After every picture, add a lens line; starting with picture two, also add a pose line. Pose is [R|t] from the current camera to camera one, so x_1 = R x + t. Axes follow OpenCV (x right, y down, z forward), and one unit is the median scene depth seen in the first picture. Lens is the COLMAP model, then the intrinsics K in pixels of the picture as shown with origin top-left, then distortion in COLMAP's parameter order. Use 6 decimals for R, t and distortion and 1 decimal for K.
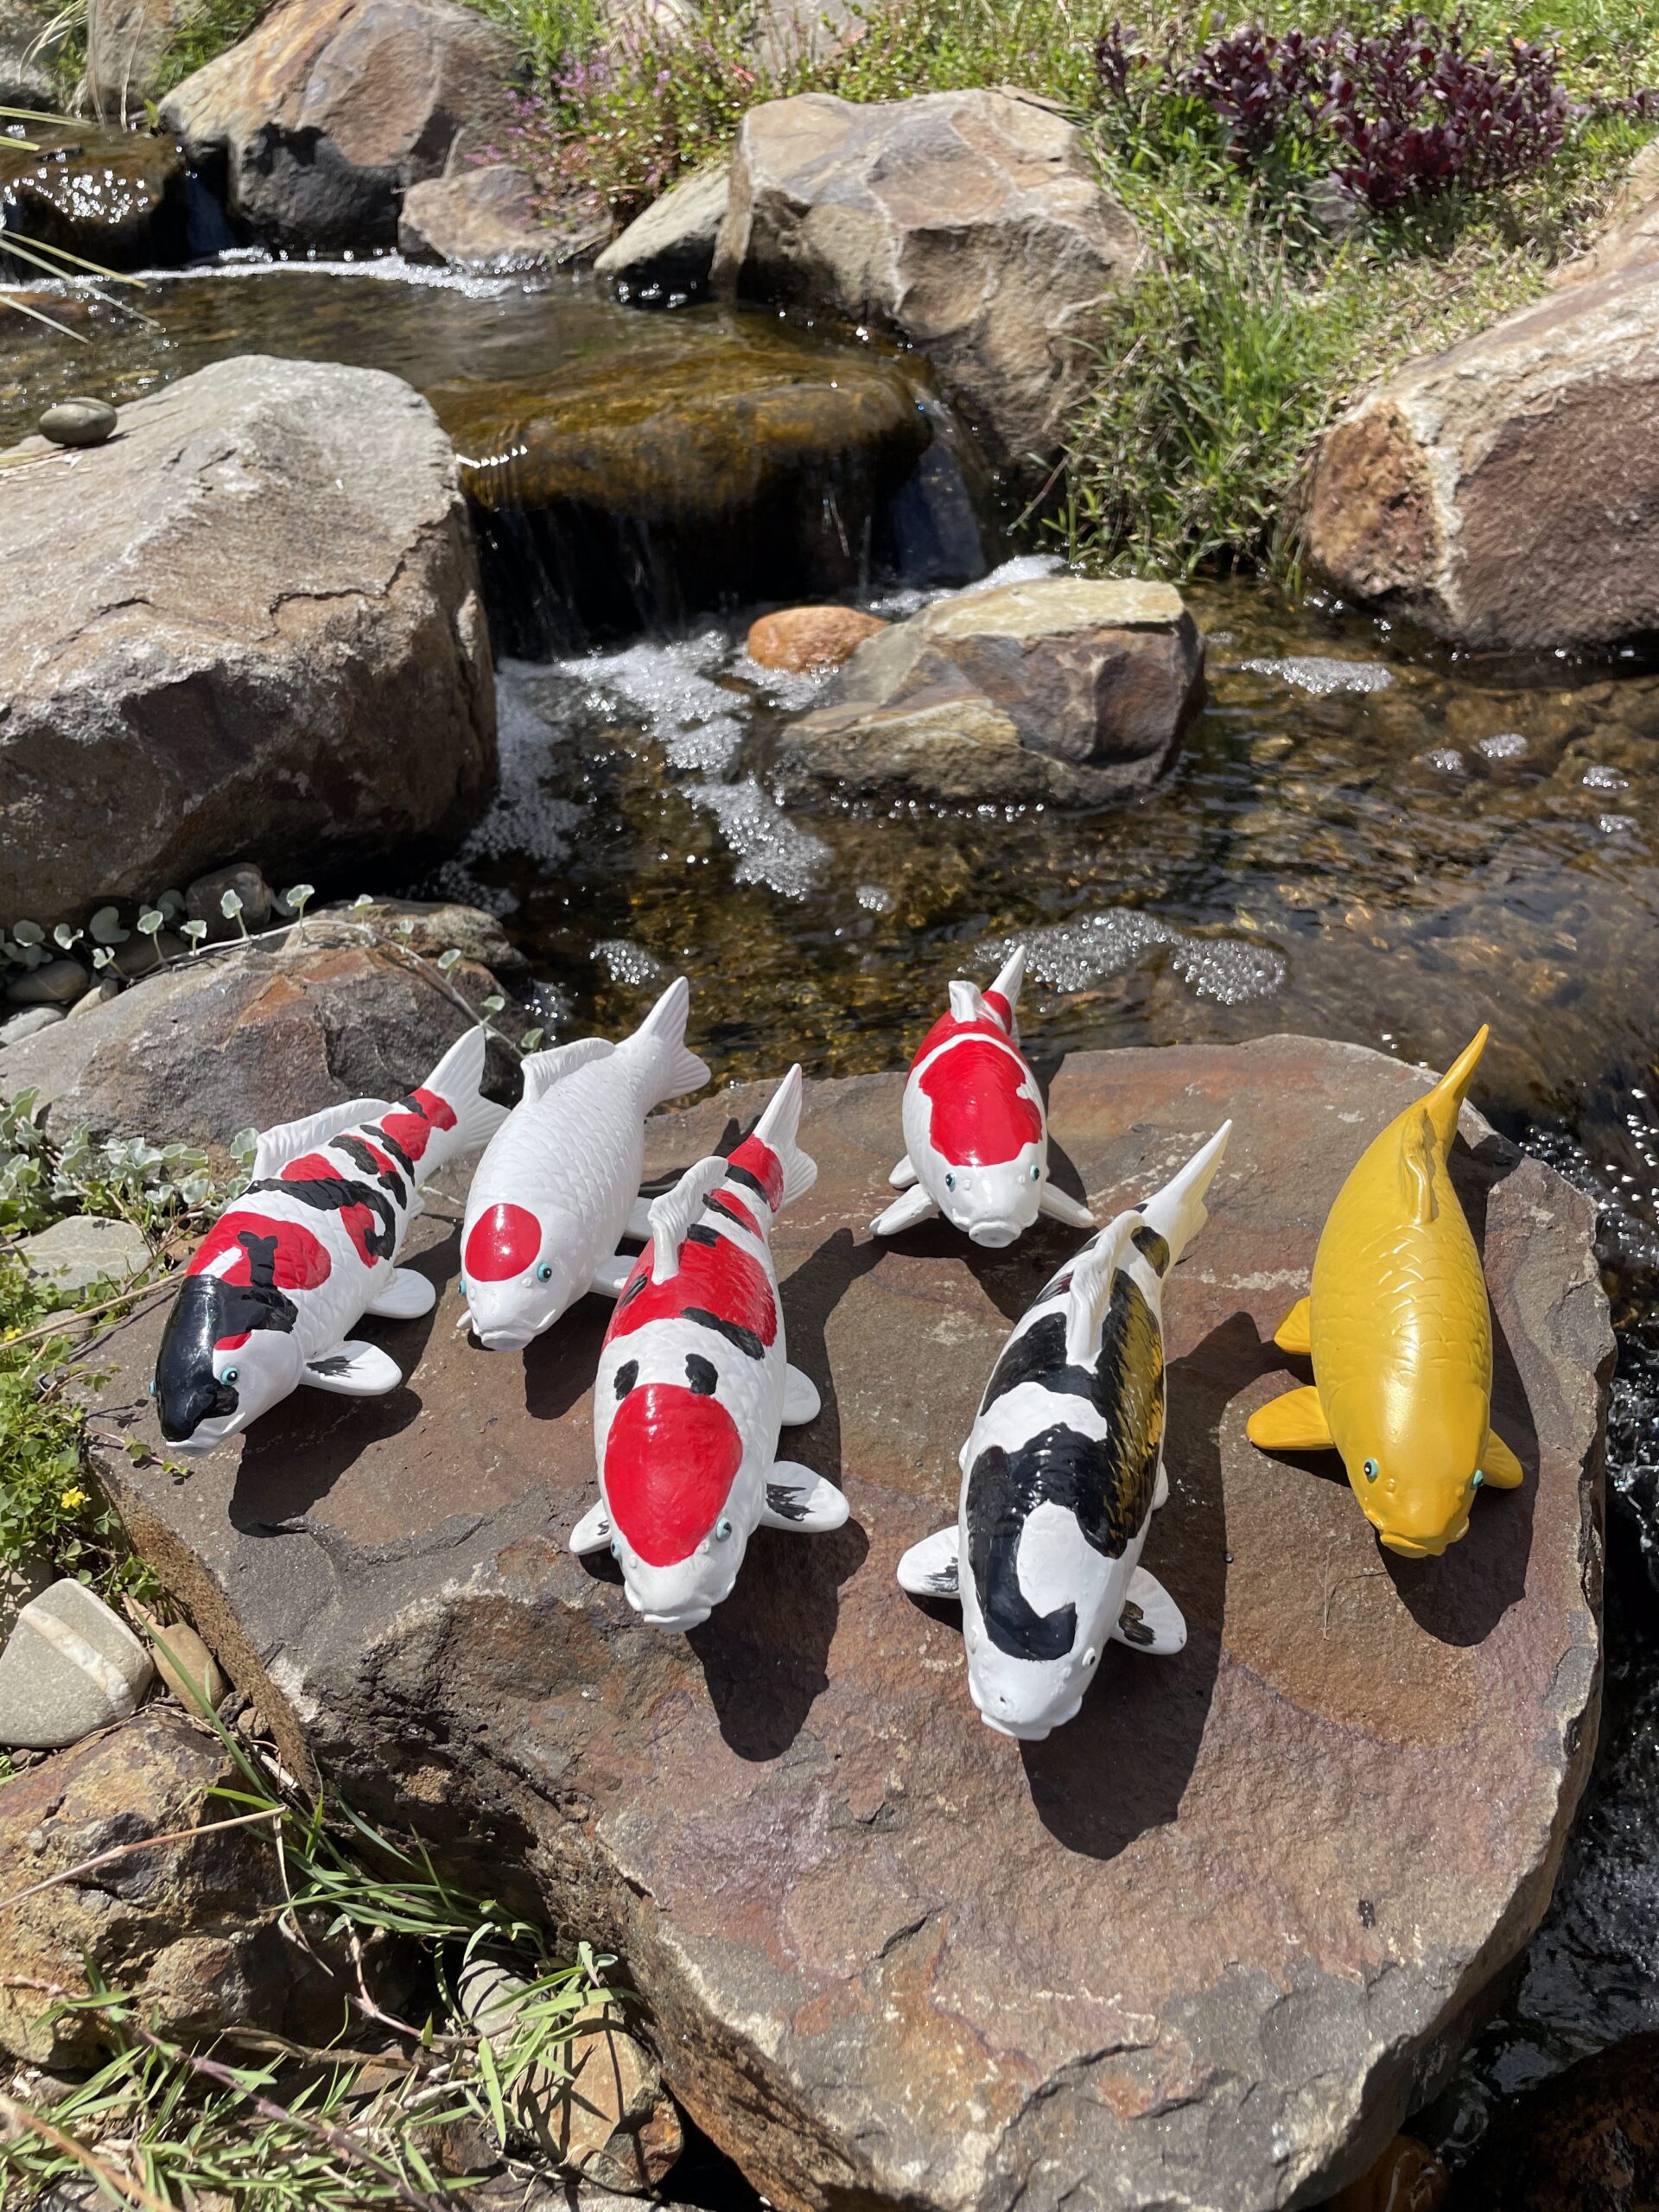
lens RADIAL K [[1681.4, 0, 835.1], [0, 1681.4, 1112.0], [0, 0, 1]] dist [0.074243, -0.108839]
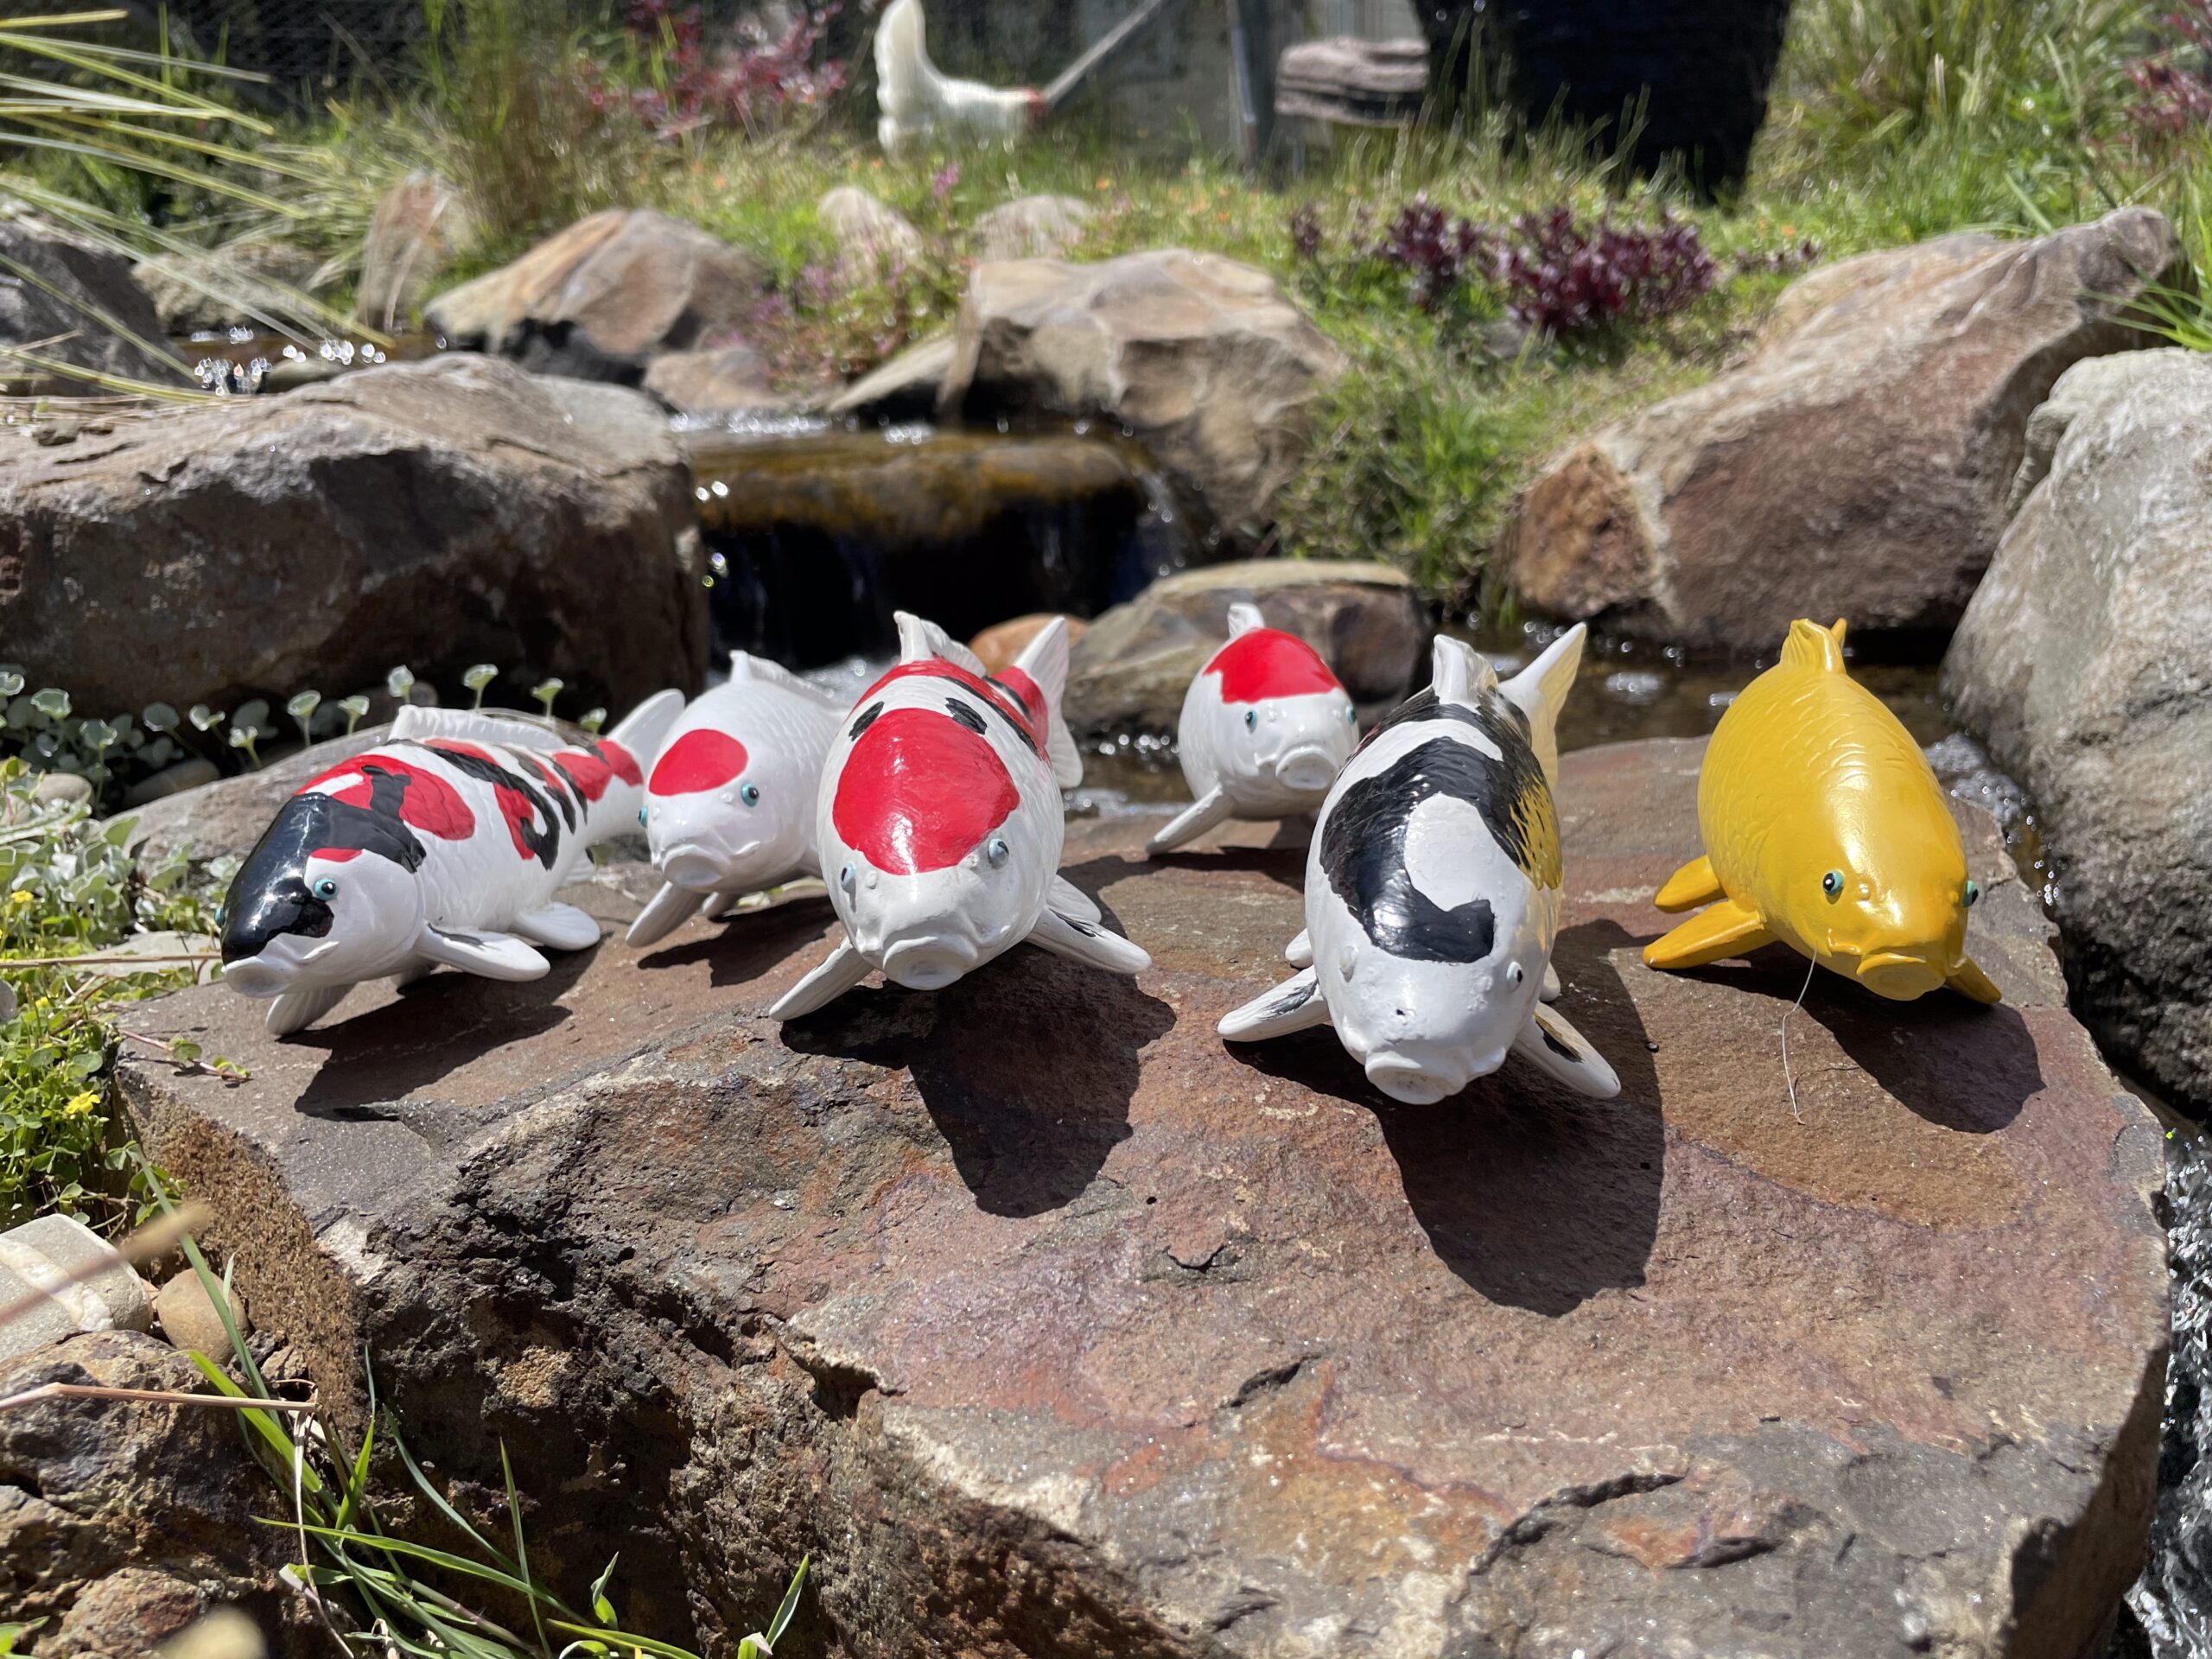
lens RADIAL K [[1688.7, 0, 1113.9], [0, 1688.7, 859.3], [0, 0, 1]] dist [0.073024, -0.115453]
pose [[0.998314, 0.018860, 0.054900, -0.046745], [0.000521, 0.942804, -0.333347, 0.413877], [-0.058047, 0.332813, 0.941204, 0.262244]]
